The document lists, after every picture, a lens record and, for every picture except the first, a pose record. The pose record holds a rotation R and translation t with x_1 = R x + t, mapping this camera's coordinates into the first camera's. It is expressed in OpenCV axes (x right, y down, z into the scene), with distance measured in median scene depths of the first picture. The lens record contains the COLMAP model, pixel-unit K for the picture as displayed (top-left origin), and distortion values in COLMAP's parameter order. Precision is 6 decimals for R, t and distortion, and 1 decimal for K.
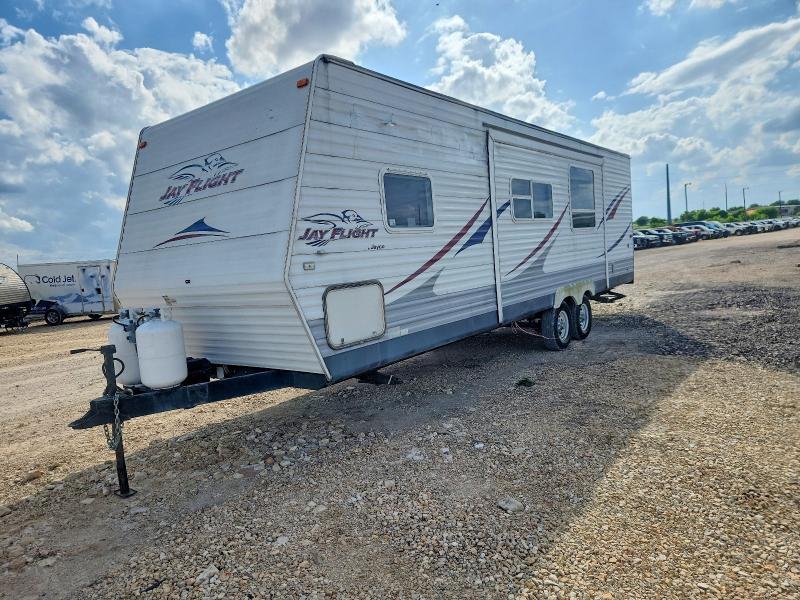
lens RADIAL K [[547.1, 0, 400.0], [0, 547.1, 300.0], [0, 0, 1]] dist [-0.000140, -0.000351]
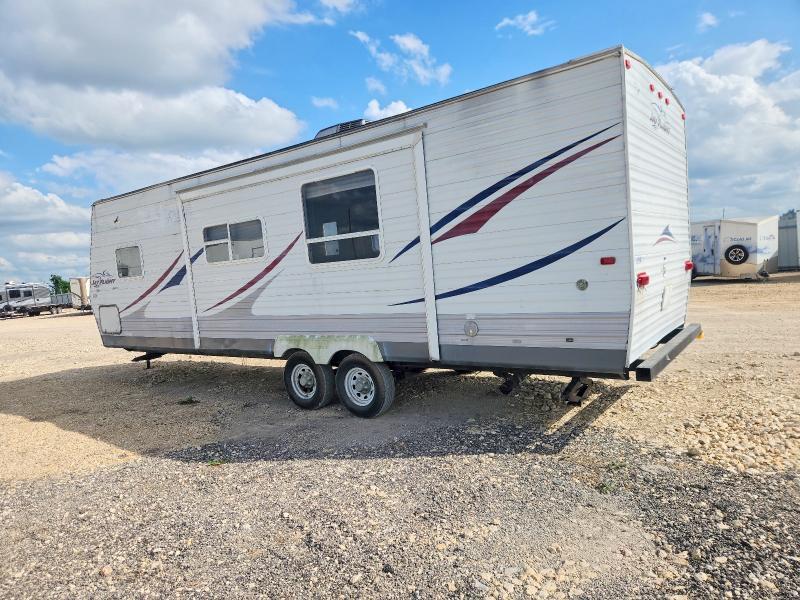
lens RADIAL K [[547.1, 0, 400.0], [0, 547.1, 300.0], [0, 0, 1]] dist [-0.000140, -0.000351]
pose [[0.030293, 0.146856, -0.988694, 1.380826], [-0.003402, 0.989157, 0.146821, -0.247061], [0.999535, -0.001084, 0.030464, 1.399229]]
